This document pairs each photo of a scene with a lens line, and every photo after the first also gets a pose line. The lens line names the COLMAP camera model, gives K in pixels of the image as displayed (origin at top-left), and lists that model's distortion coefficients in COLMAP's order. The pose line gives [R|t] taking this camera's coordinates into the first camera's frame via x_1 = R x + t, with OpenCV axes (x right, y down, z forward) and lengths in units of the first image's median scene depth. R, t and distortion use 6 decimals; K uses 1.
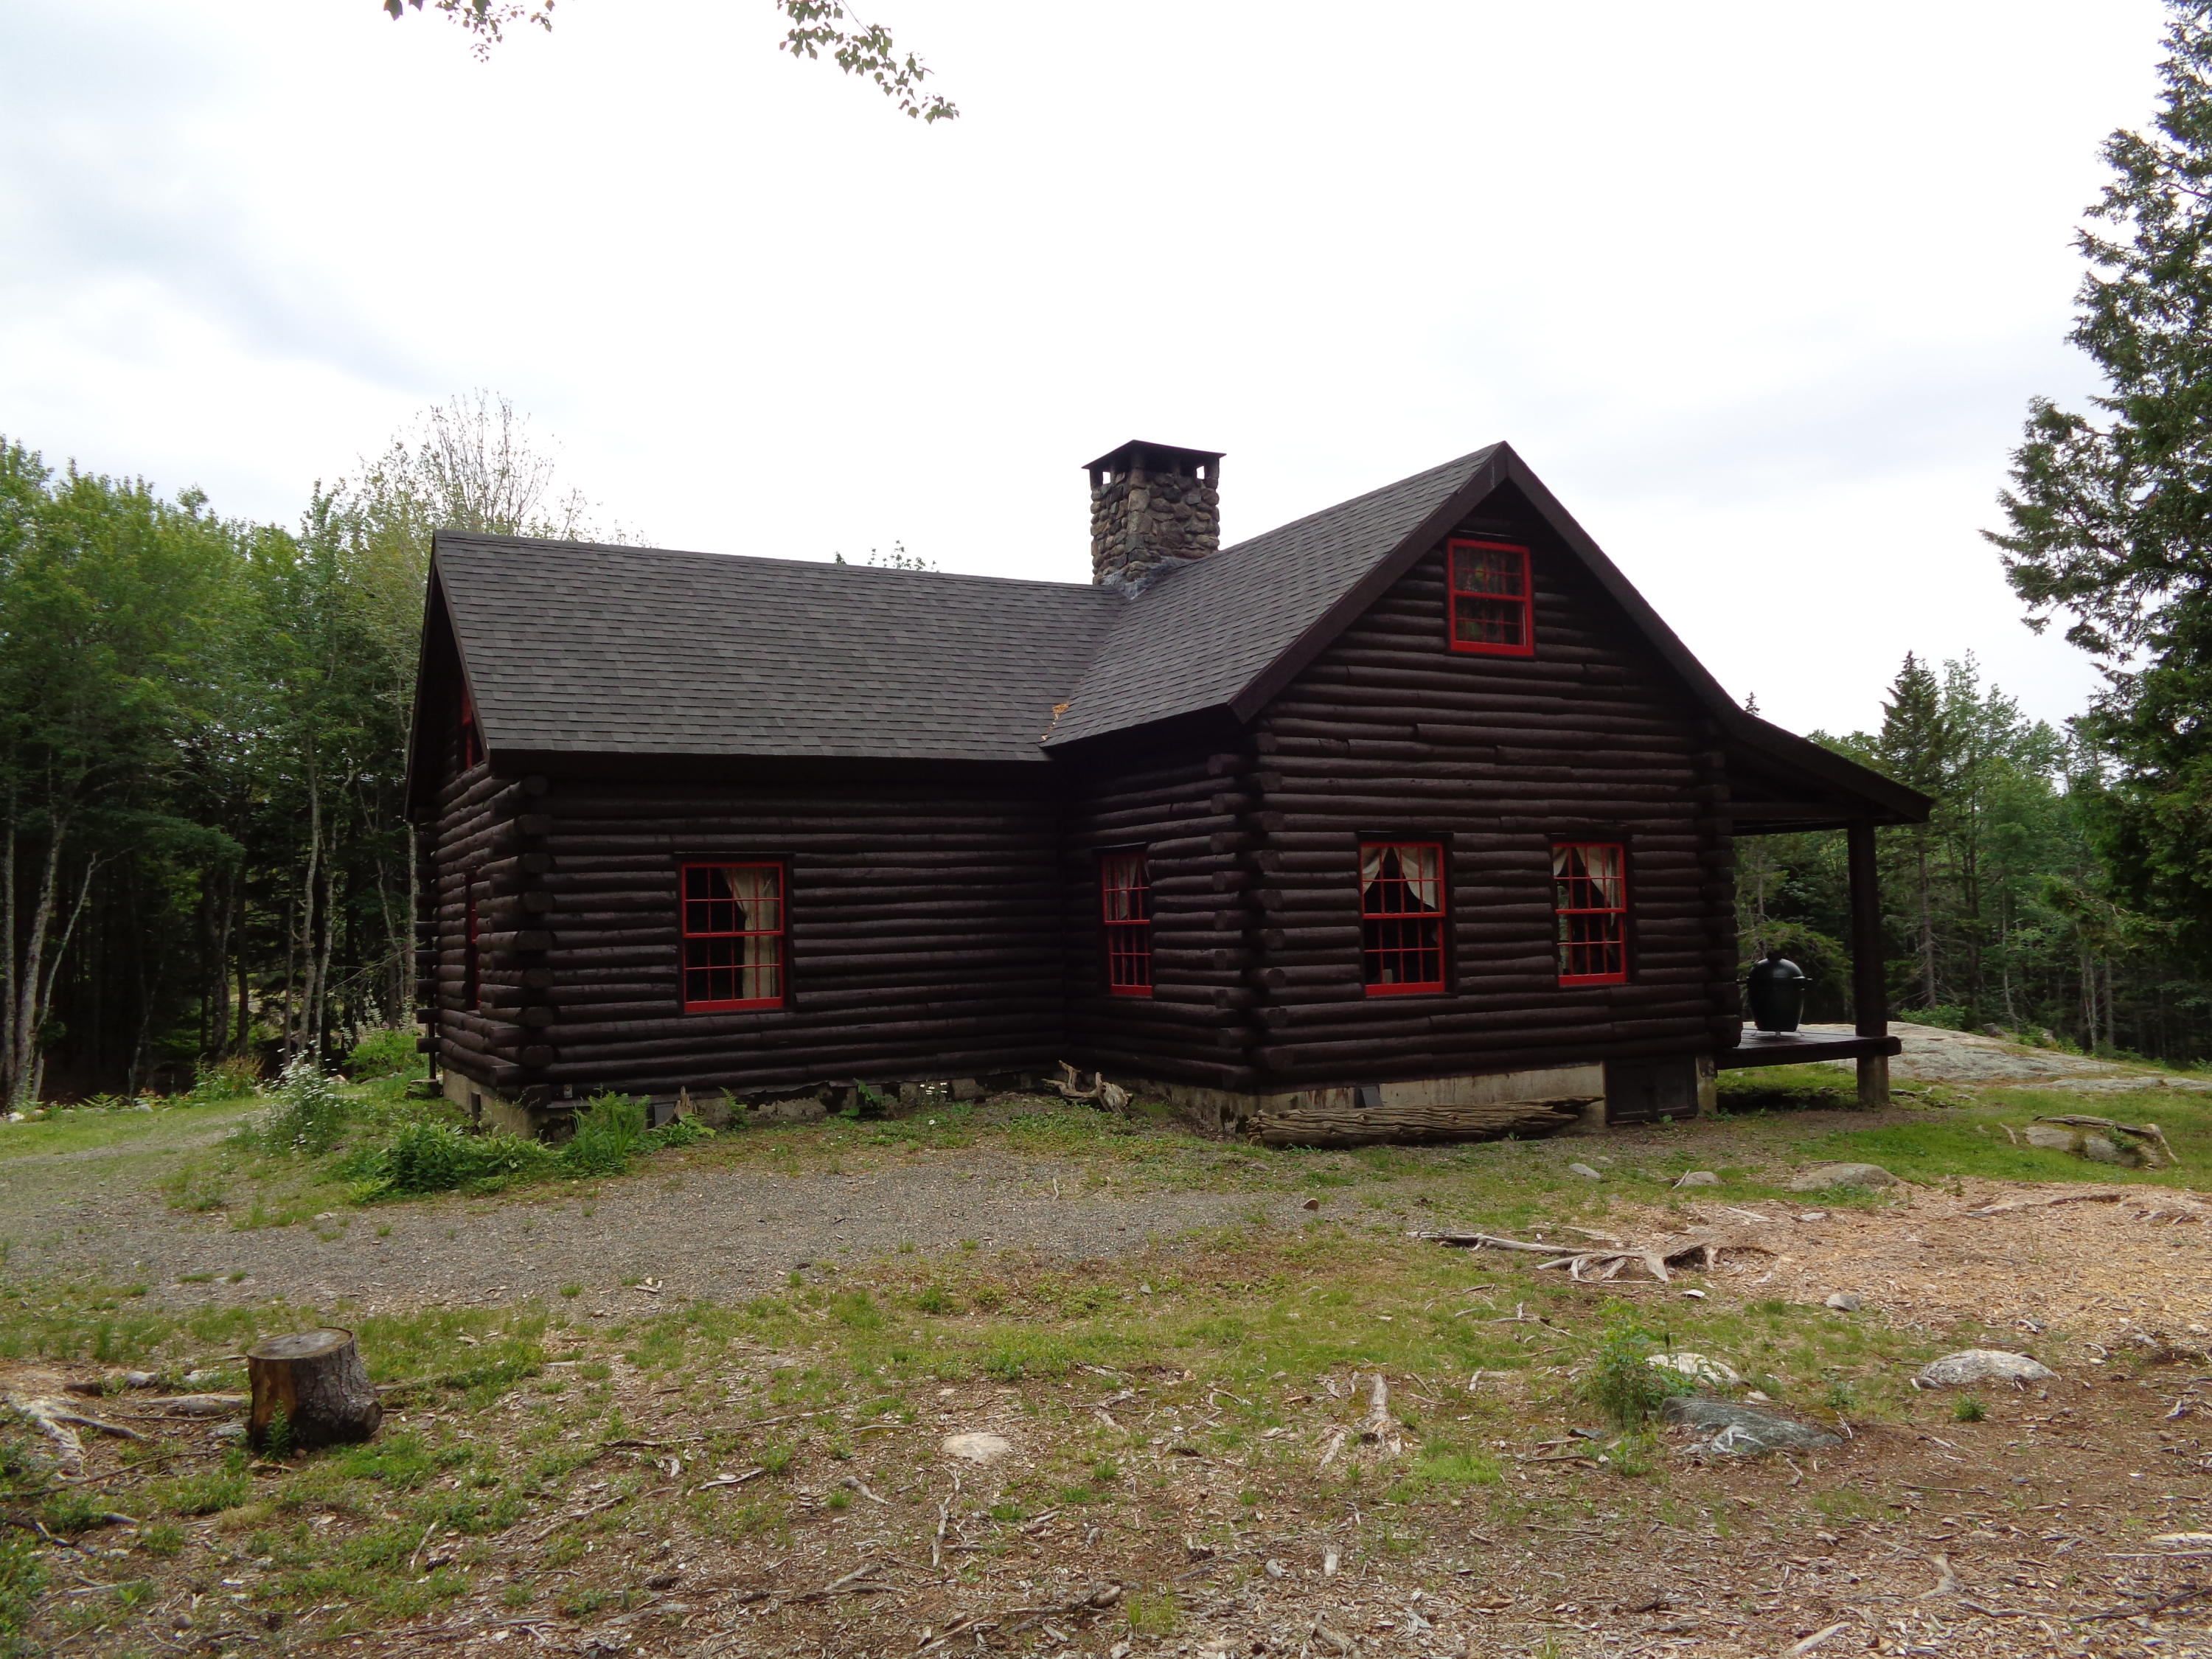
lens RADIAL K [[1659.6, 0, 1117.9], [0, 1659.6, 836.7], [0, 0, 1]] dist [-0.000037, 0.016722]
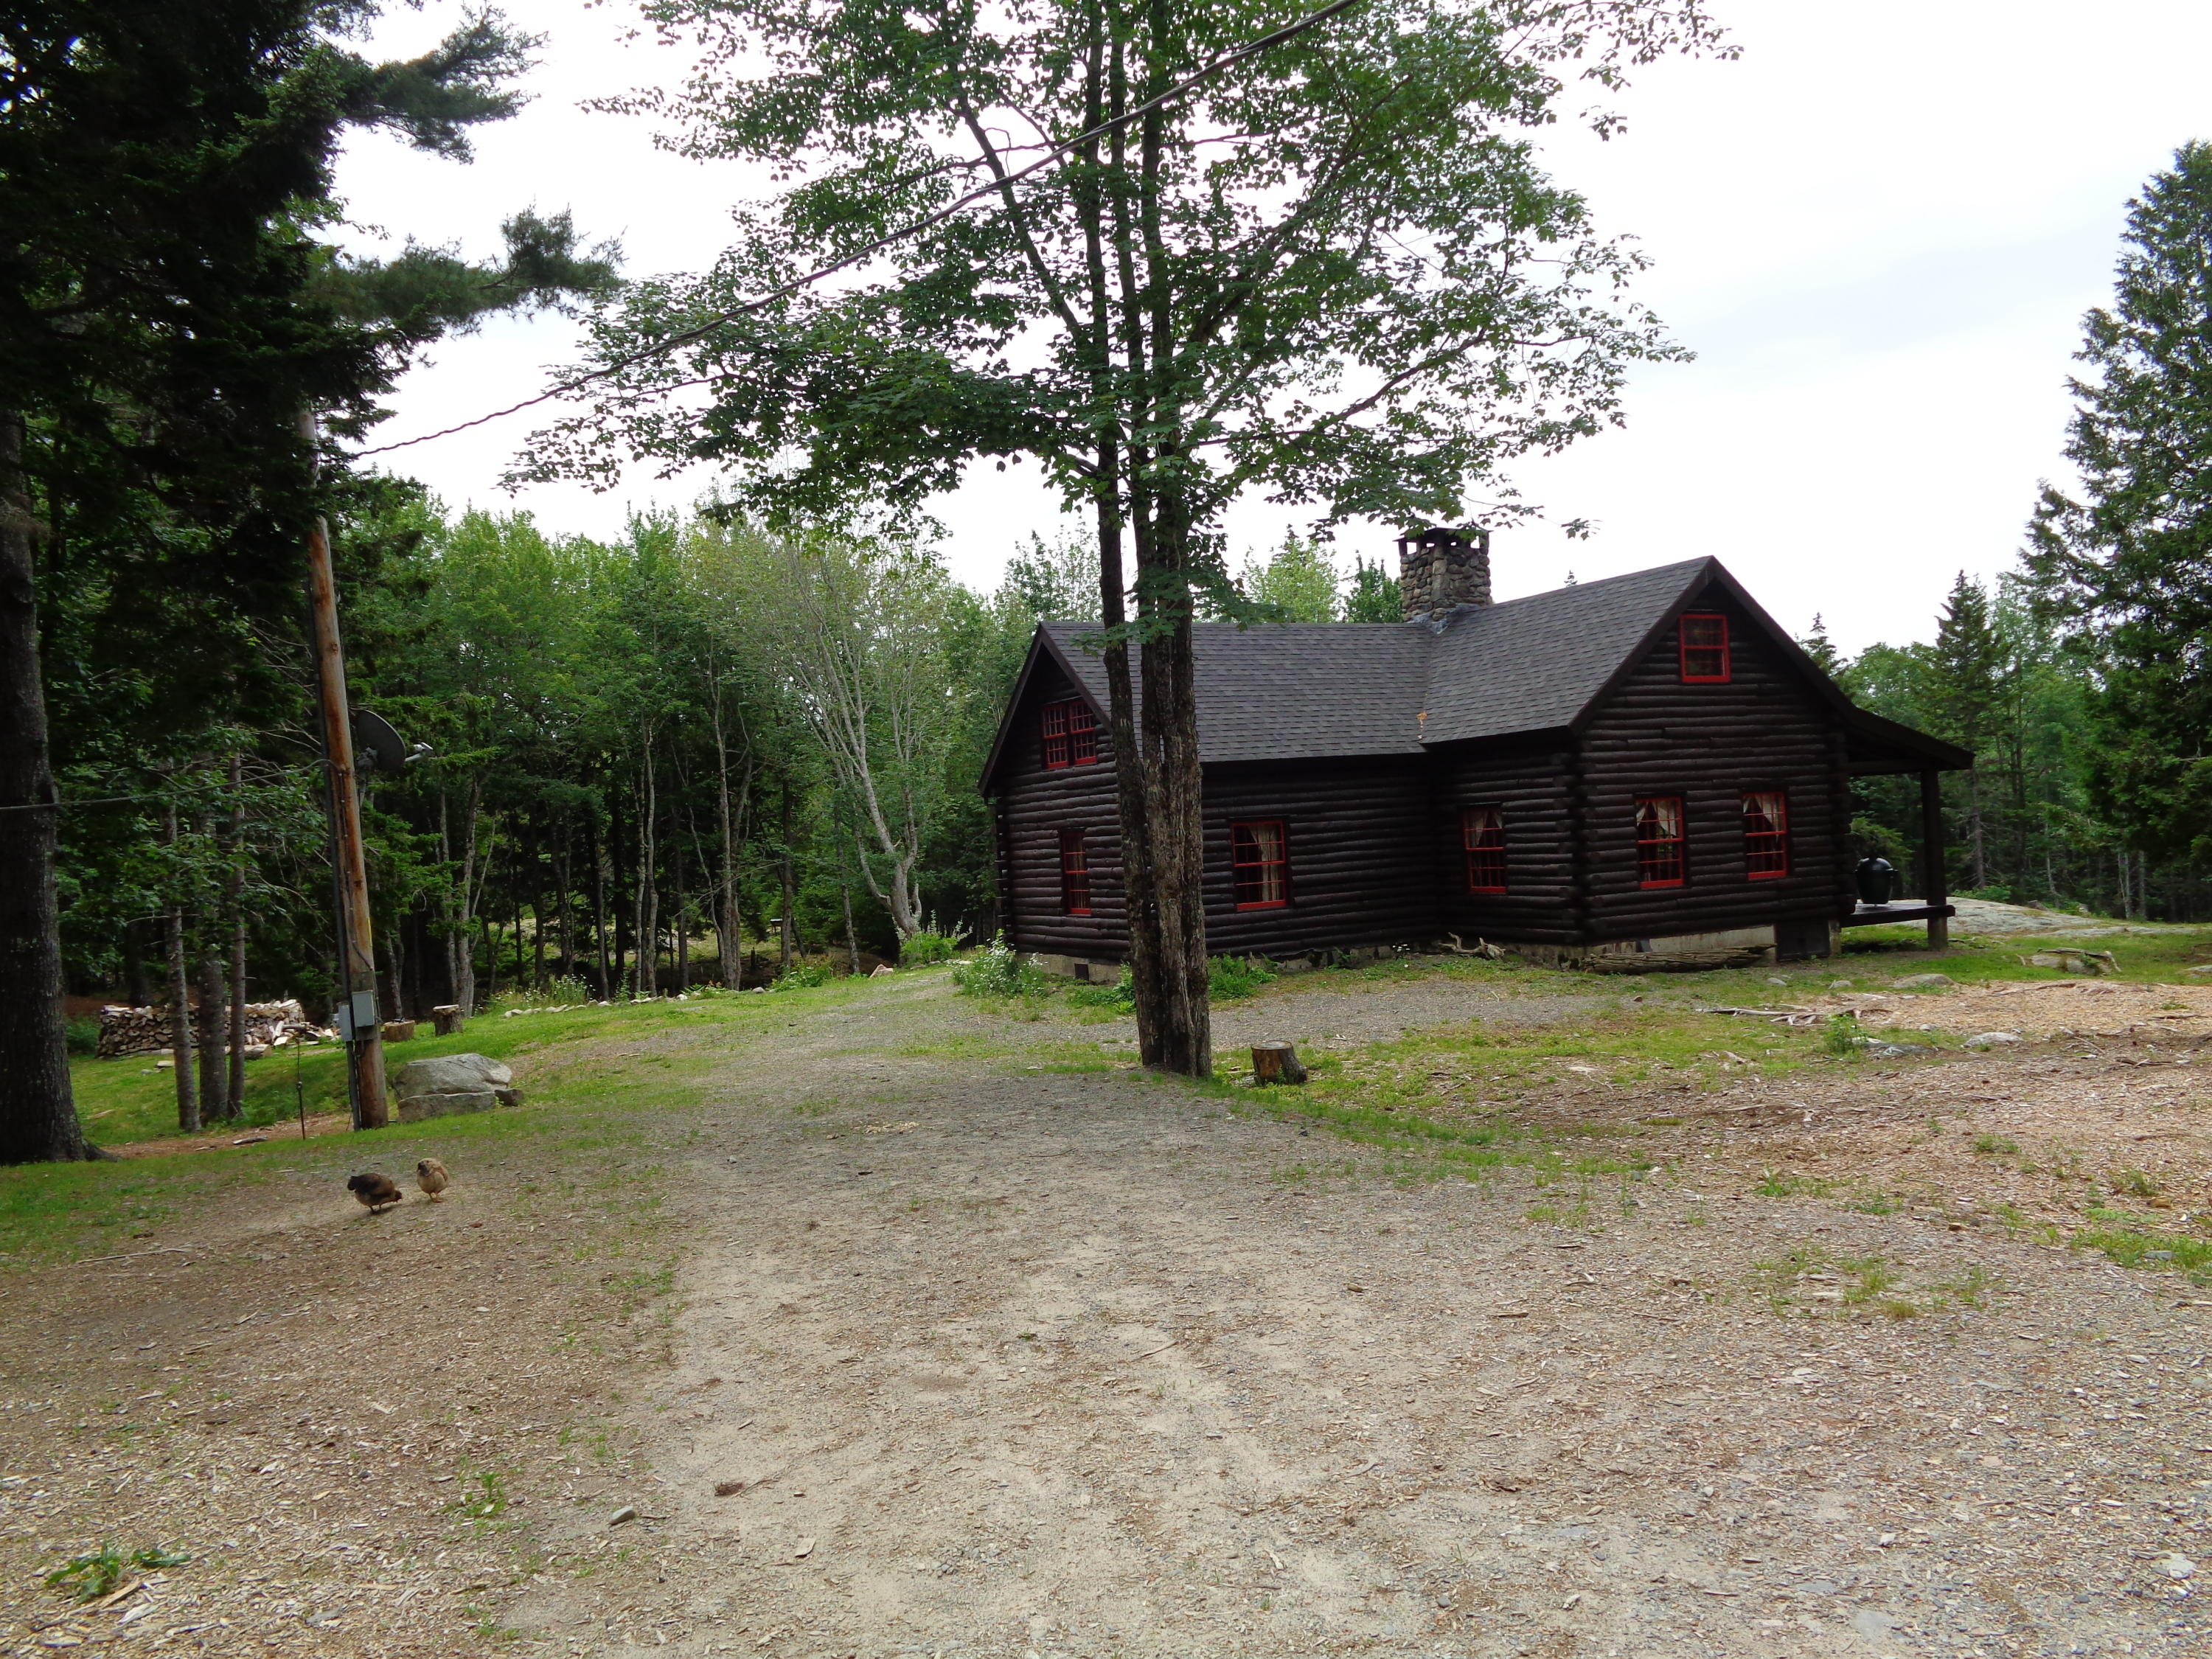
lens RADIAL K [[1650.7, 0, 1106.0], [0, 1650.7, 829.5], [0, 0, 1]] dist [-0.002835, 0.001679]
pose [[0.998899, -0.030956, -0.035254, -0.318405], [0.032718, 0.998185, 0.050561, -0.065234], [0.033625, -0.051659, 0.998099, -0.674939]]
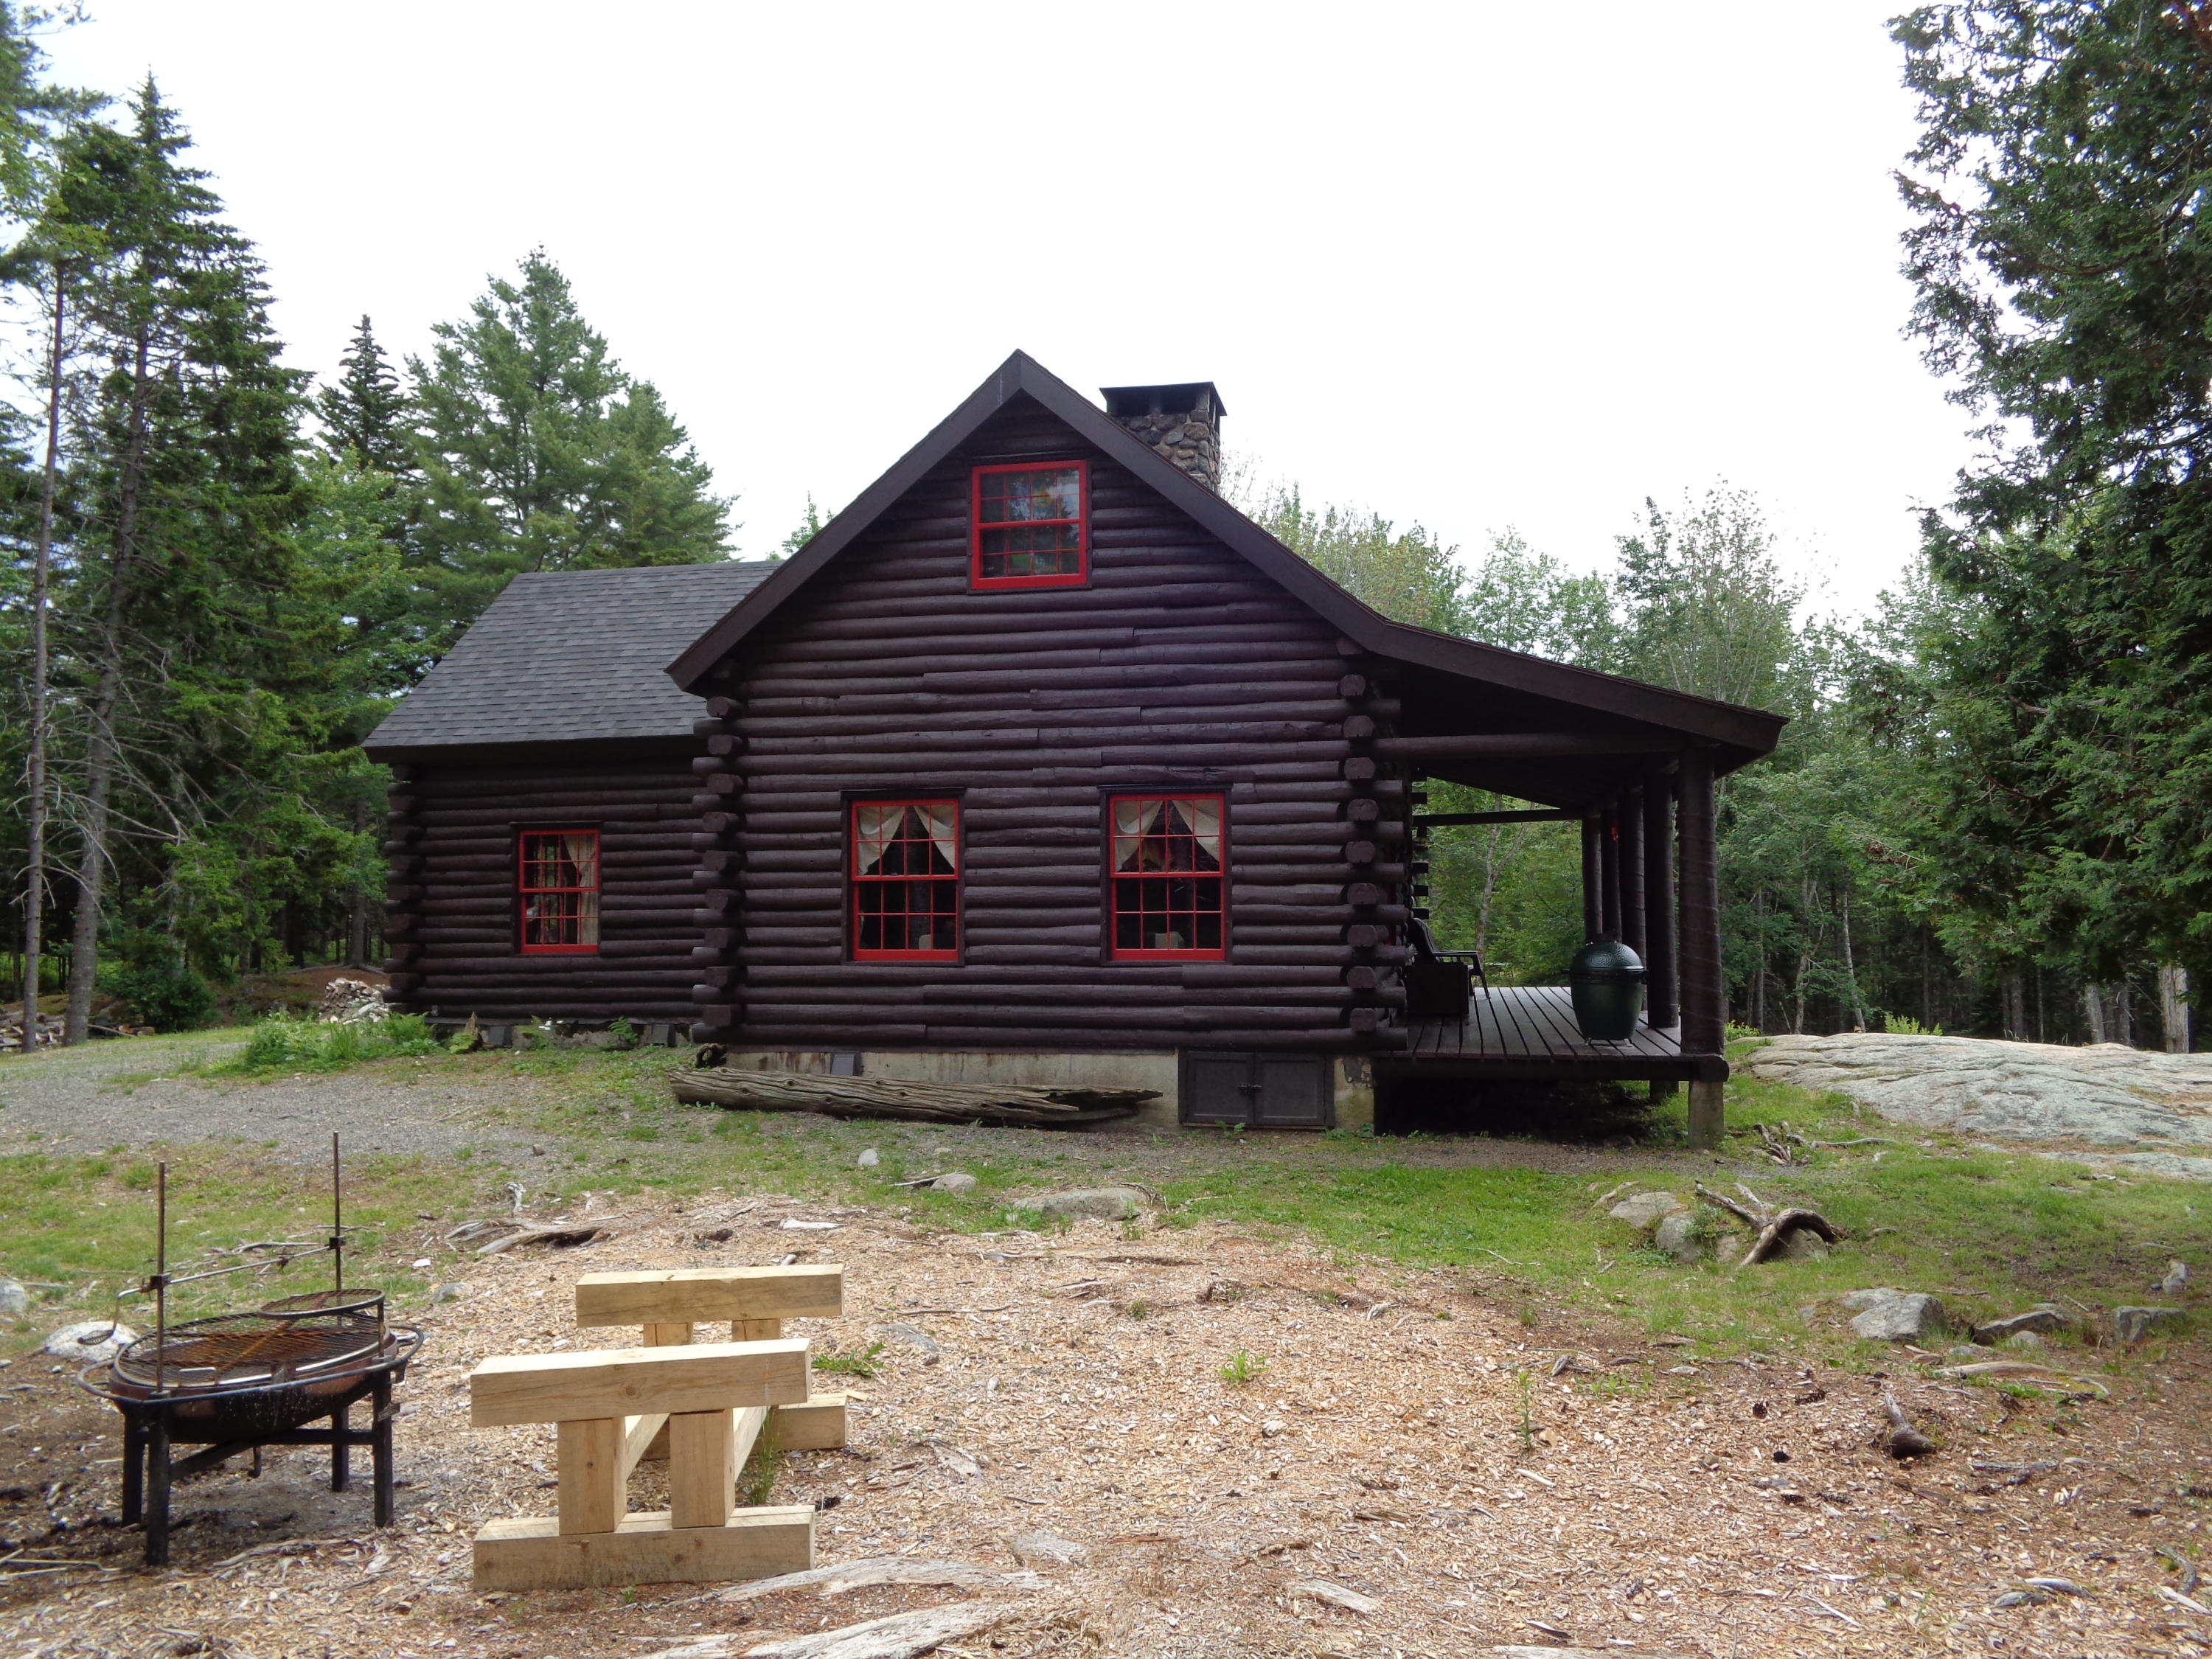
lens RADIAL K [[1666.1, 0, 1110.1], [0, 1666.1, 824.6], [0, 0, 1]] dist [0.001228, 0.011584]
pose [[0.760320, -0.013032, -0.649418, 0.829414], [0.021793, 0.999748, 0.005452, 0.013544], [0.649183, -0.018298, 0.760412, 0.333456]]
